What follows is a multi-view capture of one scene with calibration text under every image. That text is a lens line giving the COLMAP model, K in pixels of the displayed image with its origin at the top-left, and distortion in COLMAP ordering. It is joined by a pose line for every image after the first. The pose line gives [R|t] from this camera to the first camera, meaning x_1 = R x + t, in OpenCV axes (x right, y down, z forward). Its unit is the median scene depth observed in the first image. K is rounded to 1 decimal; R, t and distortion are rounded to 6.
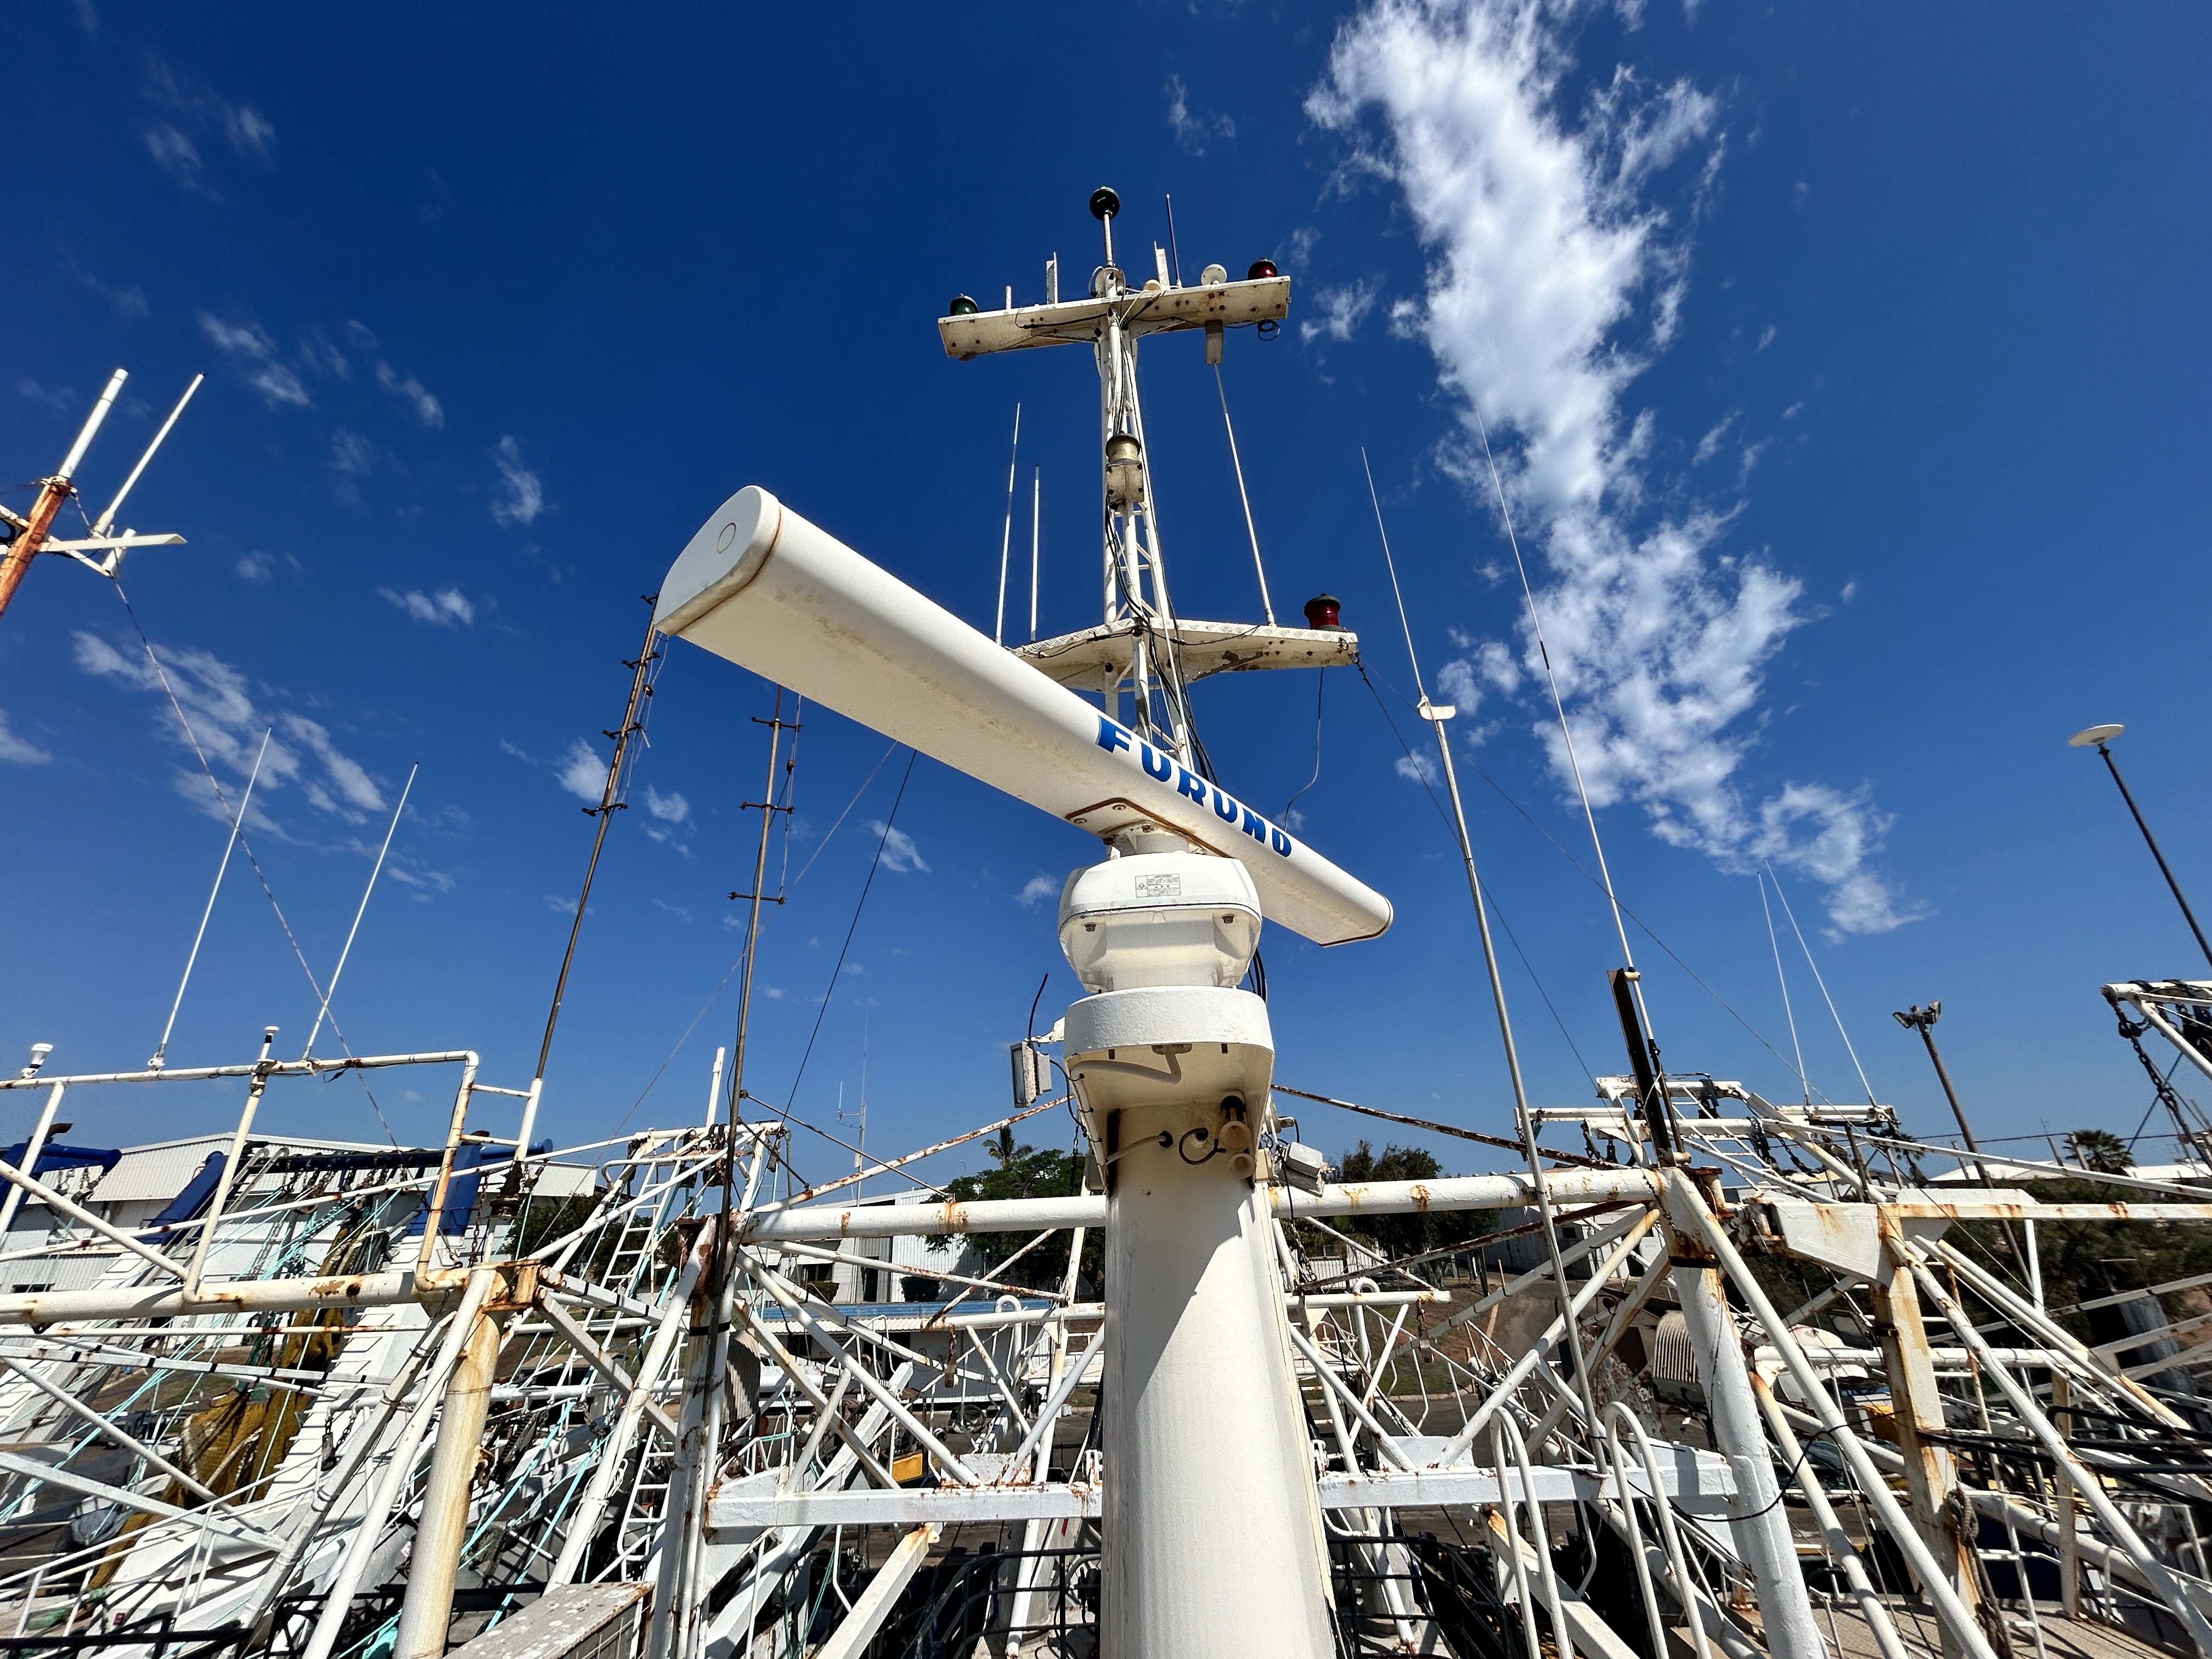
lens RADIAL K [[897.1, 0, 1104.1], [0, 897.1, 823.9], [0, 0, 1]] dist [0.000363, 0.000128]
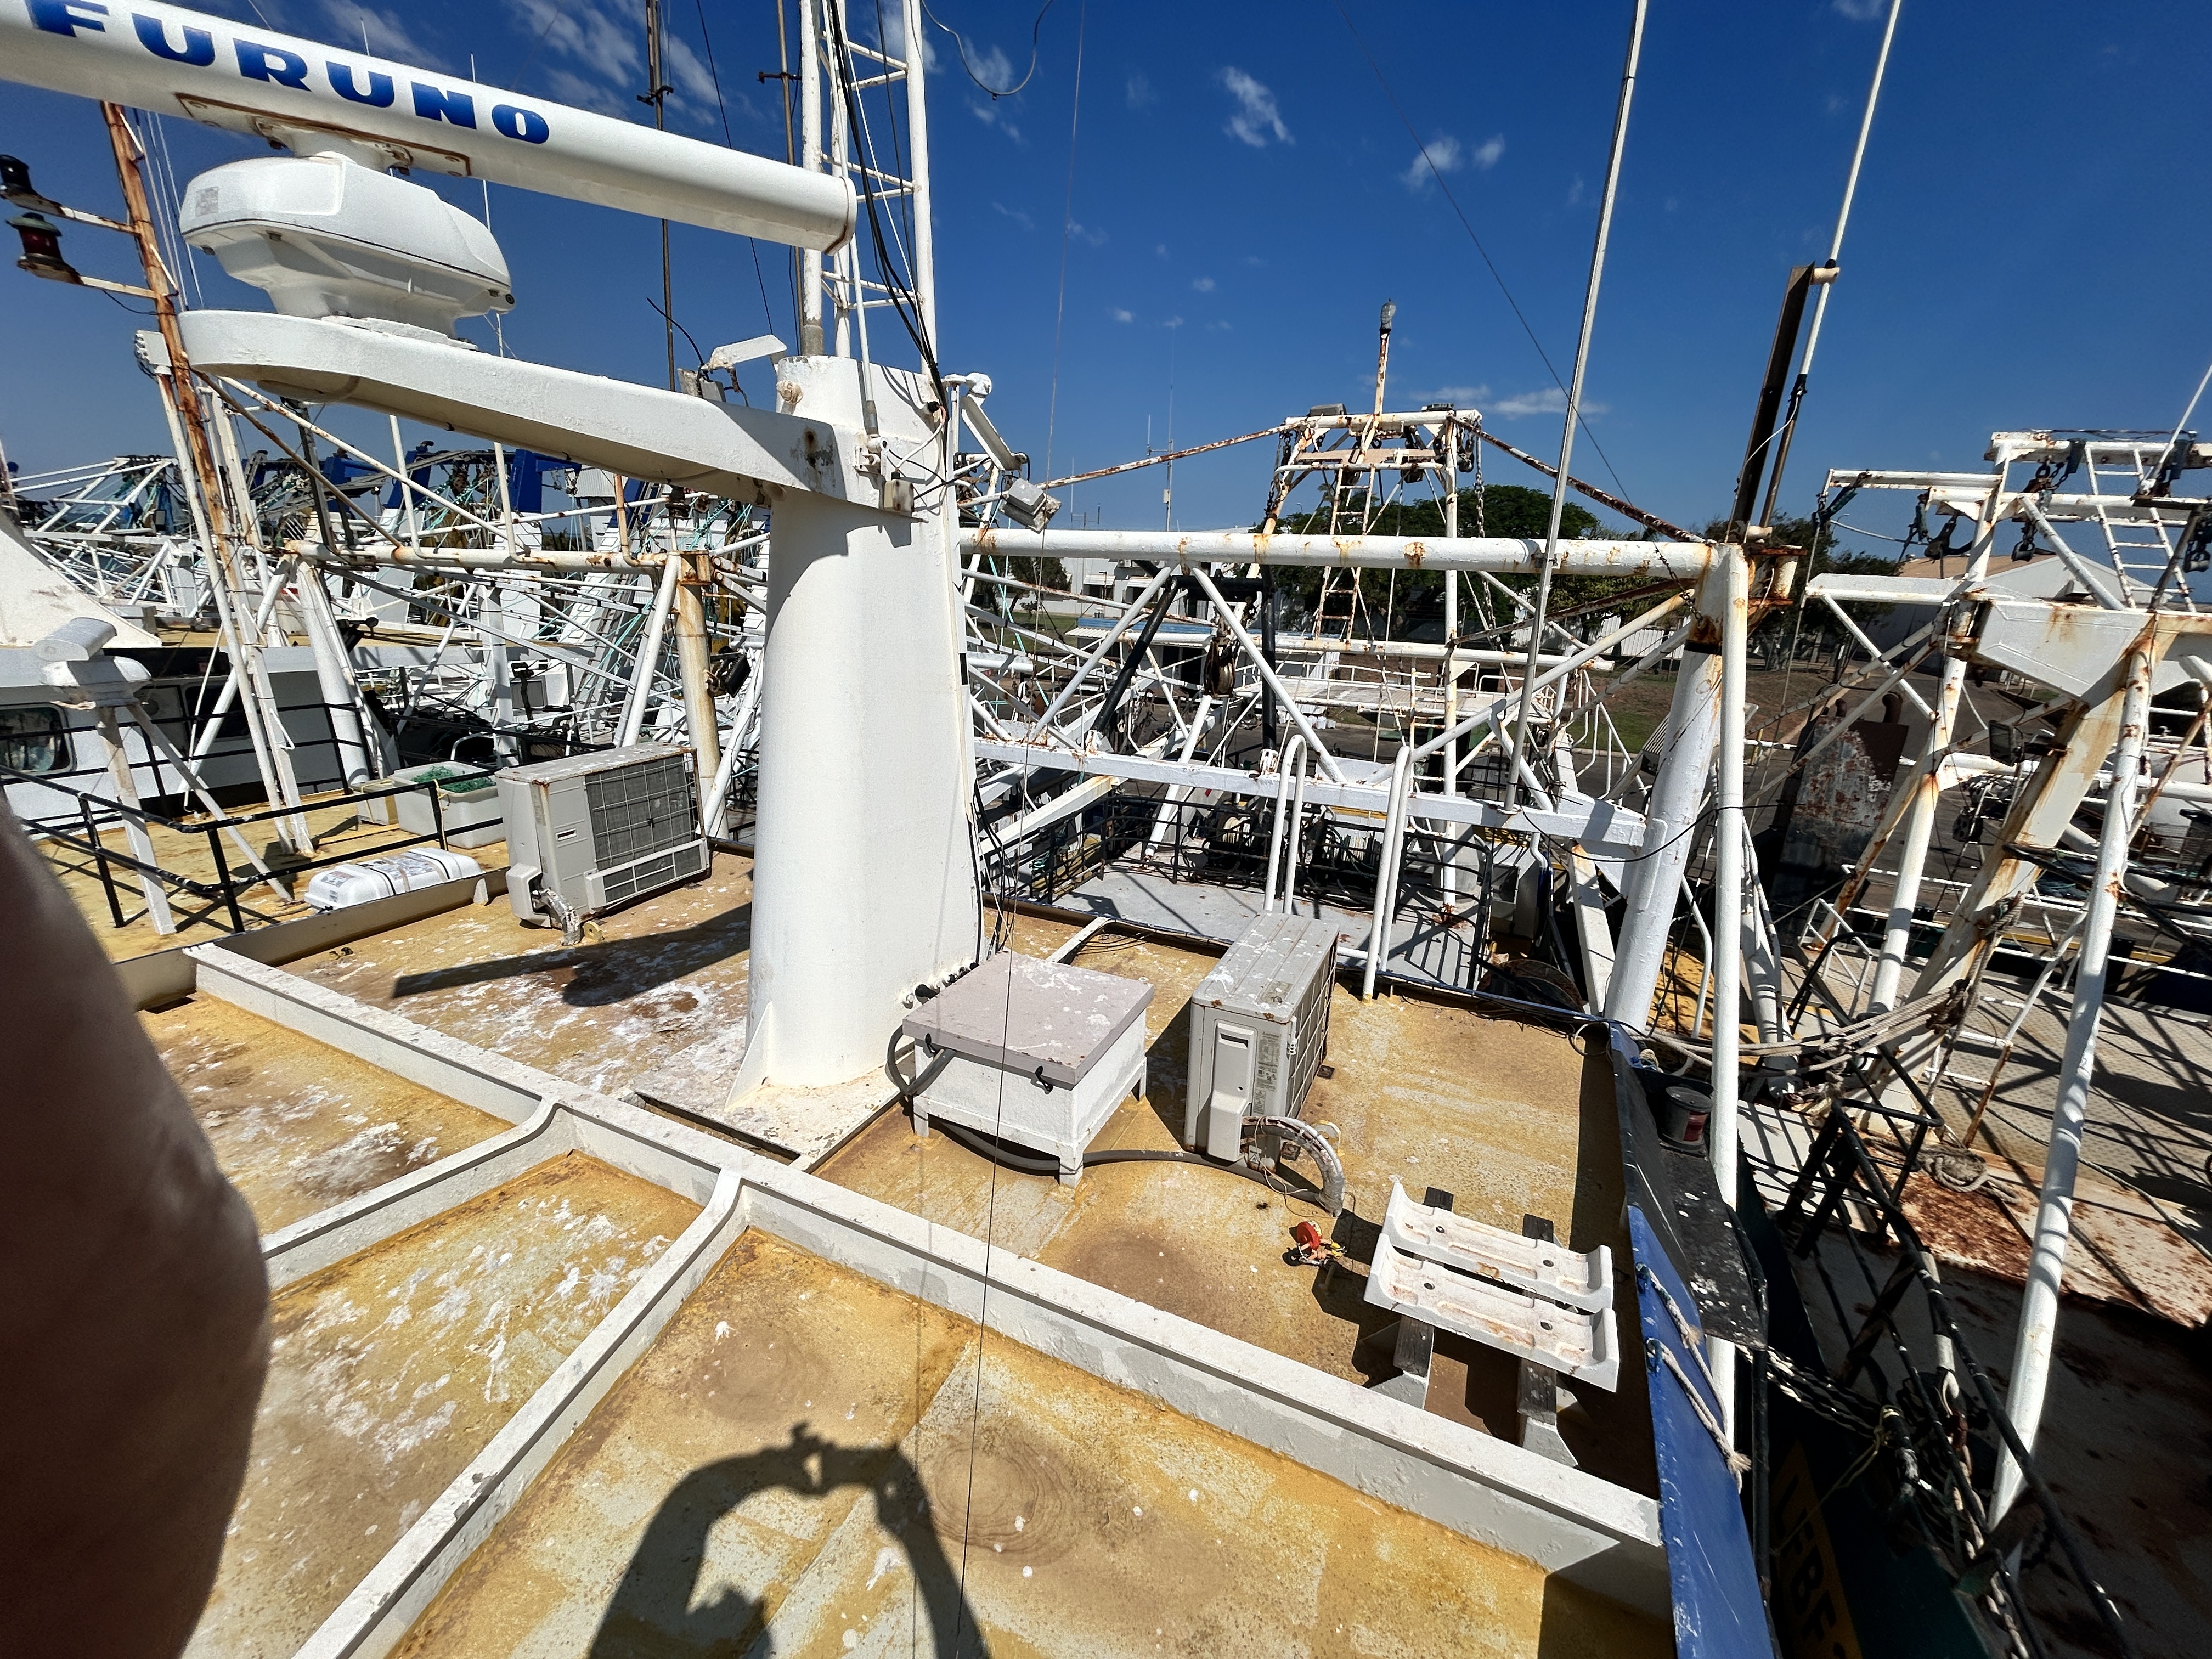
lens RADIAL K [[897.1, 0, 1104.1], [0, 897.1, 823.9], [0, 0, 1]] dist [0.000363, 0.000128]
pose [[0.931388, 0.170456, -0.321653, 0.159454], [0.077883, 0.769829, 0.633481, 0.005255], [0.355598, -0.615068, 0.703734, 0.020369]]
